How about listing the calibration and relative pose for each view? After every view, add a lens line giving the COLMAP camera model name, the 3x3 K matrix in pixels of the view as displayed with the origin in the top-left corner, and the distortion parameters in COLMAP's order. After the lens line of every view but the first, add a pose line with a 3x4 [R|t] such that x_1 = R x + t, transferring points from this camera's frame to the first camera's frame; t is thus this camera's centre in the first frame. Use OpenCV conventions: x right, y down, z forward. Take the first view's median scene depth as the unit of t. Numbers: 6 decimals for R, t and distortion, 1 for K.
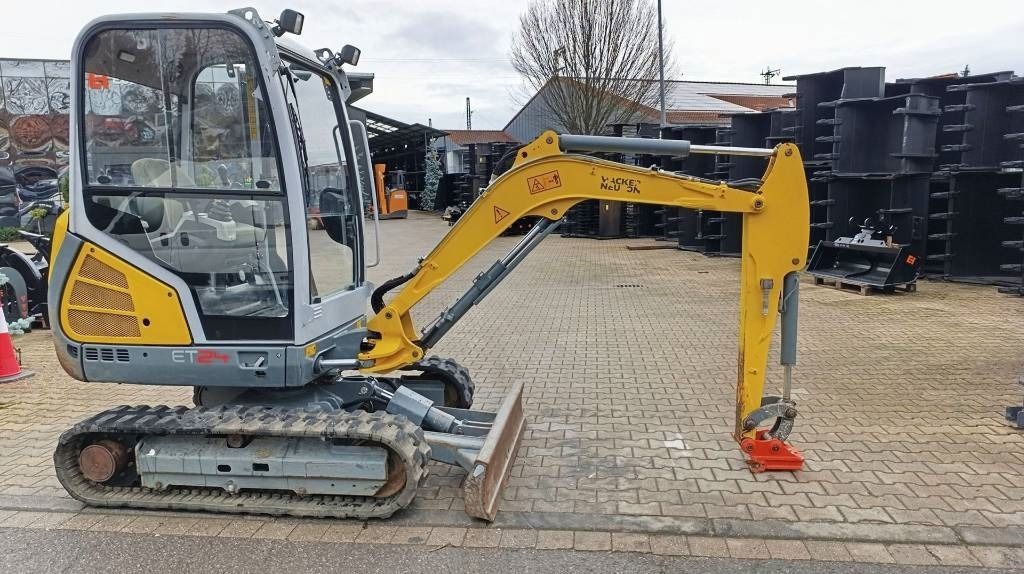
lens RADIAL K [[704.4, 0, 510.9], [0, 704.4, 293.4], [0, 0, 1]] dist [0.043076, -0.051416]
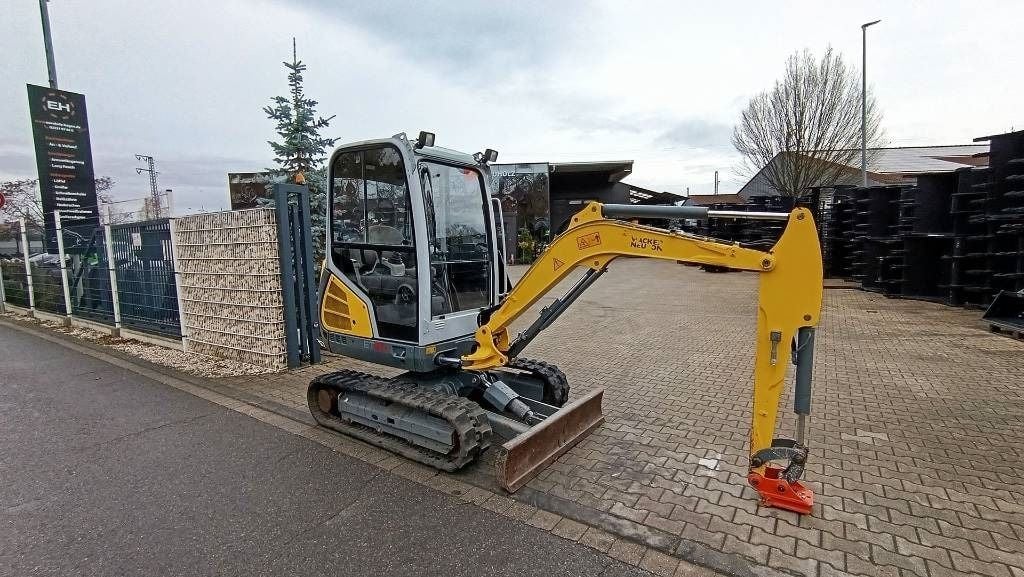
lens RADIAL K [[468.1, 0, 512.1], [0, 468.1, 290.9], [0, 0, 1]] dist [-0.007439, 0.005480]
pose [[0.888402, 0.054907, -0.455771, 0.321089], [-0.068569, 0.997555, -0.013480, -0.044461], [0.453916, 0.043227, 0.889995, 0.171408]]
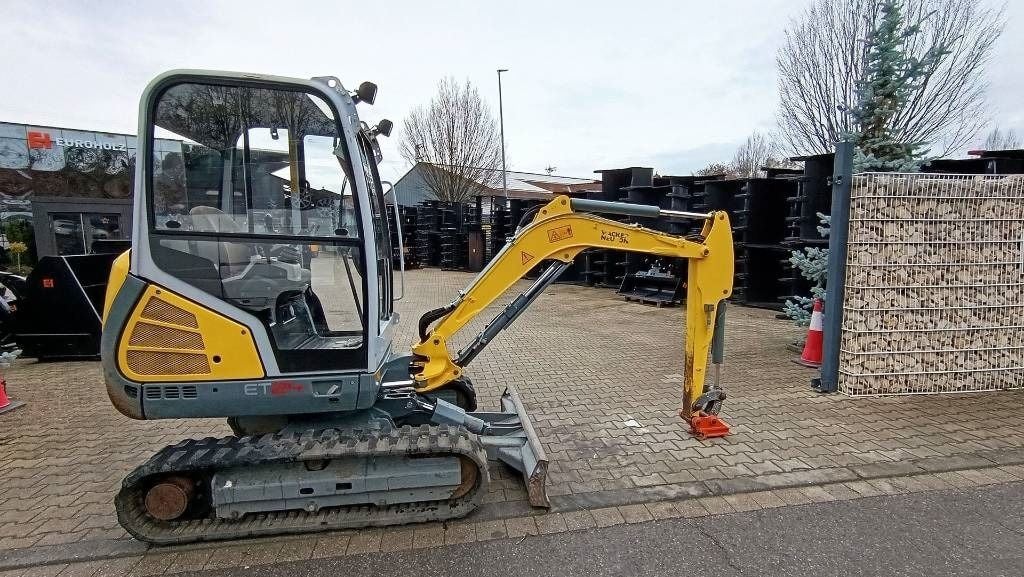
lens RADIAL K [[468.1, 0, 517.7], [0, 468.1, 289.5], [0, 0, 1]] dist [-0.007439, 0.005480]
pose [[0.959036, -0.014993, 0.282887, -0.274089], [0.025748, 0.999079, -0.034337, -0.027204], [-0.282111, 0.040214, 0.958538, 0.198300]]
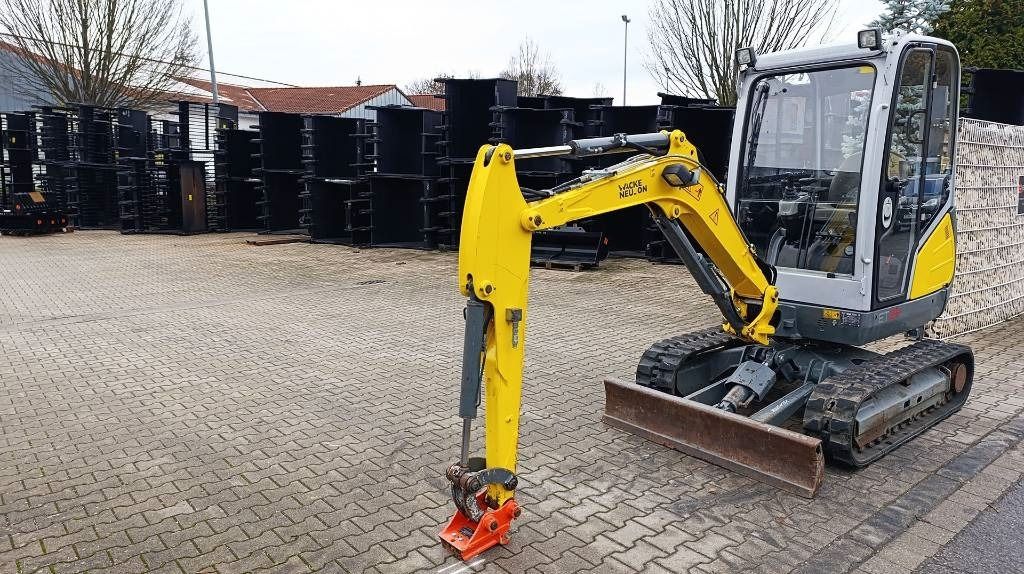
lens RADIAL K [[704.4, 0, 521.9], [0, 704.4, 281.7], [0, 0, 1]] dist [0.043076, -0.051416]
pose [[0.674102, -0.086665, 0.733537, -1.175281], [0.088613, 0.995409, 0.036170, -0.085729], [-0.733304, 0.040619, 0.678687, 0.651983]]
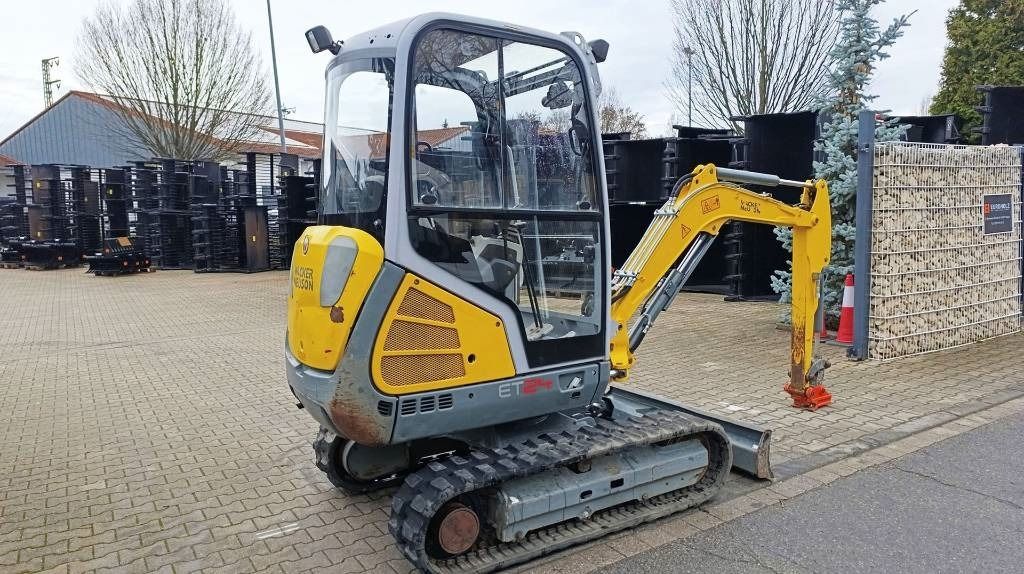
lens RADIAL K [[704.4, 0, 517.4], [0, 704.4, 288.1], [0, 0, 1]] dist [0.043076, -0.051416]
pose [[0.769680, -0.067598, 0.634841, -1.006545], [0.101393, 0.994701, -0.017012, -0.026231], [-0.630327, 0.077462, 0.772456, 0.271697]]
